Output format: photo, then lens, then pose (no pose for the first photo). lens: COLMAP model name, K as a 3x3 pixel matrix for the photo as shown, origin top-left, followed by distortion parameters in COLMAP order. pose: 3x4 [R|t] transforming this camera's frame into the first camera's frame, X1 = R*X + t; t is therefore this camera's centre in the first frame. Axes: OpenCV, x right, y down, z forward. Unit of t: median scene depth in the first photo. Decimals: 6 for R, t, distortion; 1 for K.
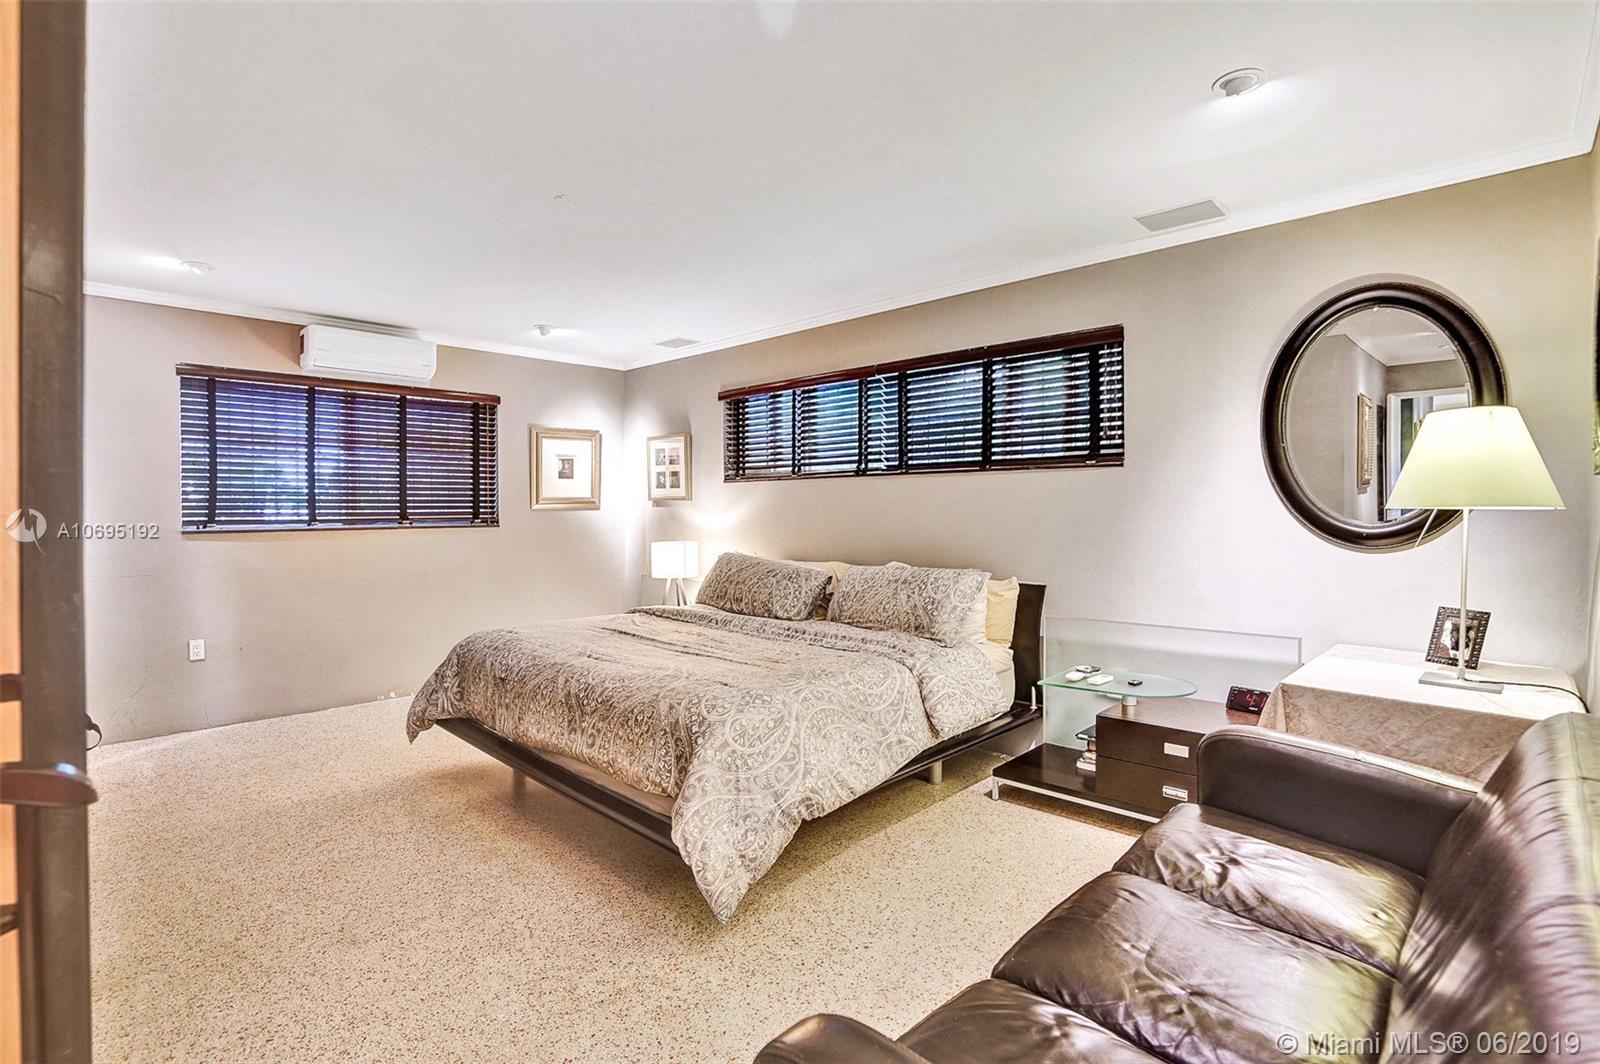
lens RADIAL K [[749.6, 0, 795.3], [0, 749.6, 522.3], [0, 0, 1]] dist [-0.066895, 0.022740]
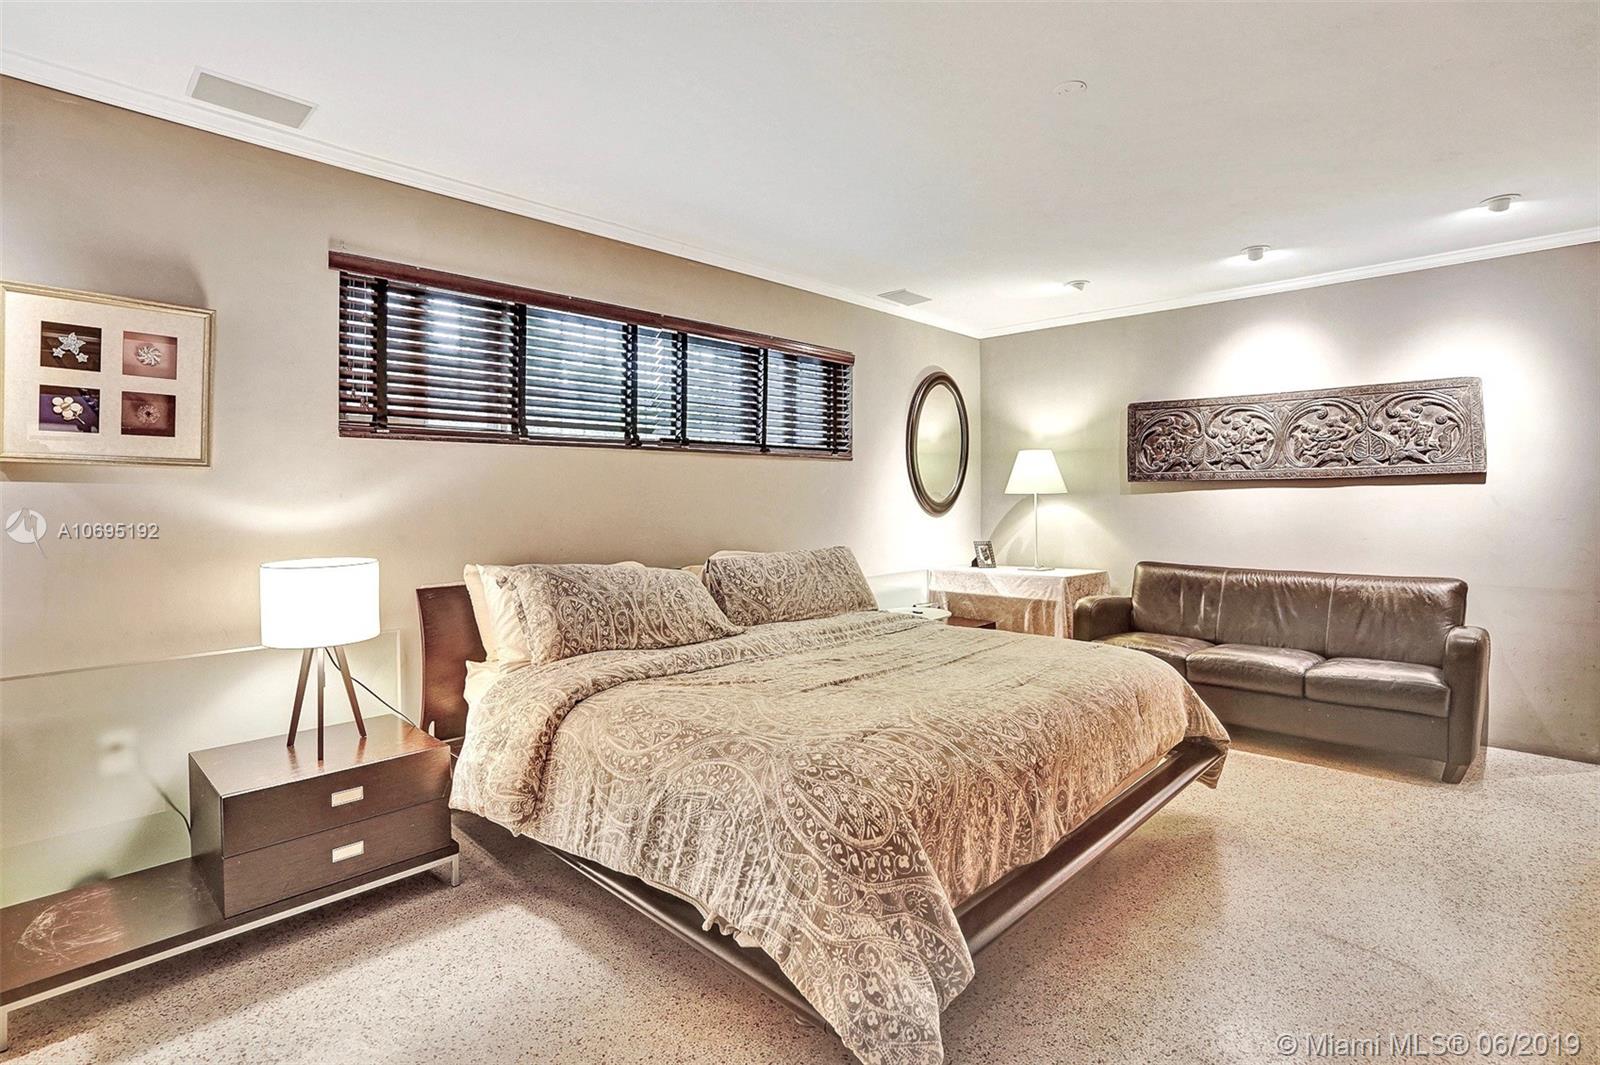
lens RADIAL K [[749.6, 0, 795.3], [0, 749.6, 522.8], [0, 0, 1]] dist [-0.066895, 0.022740]
pose [[0.017444, -0.036845, 0.999169, -0.696895], [0.011866, 0.999258, 0.036641, -0.011078], [-0.999777, 0.011217, 0.017868, 0.829316]]
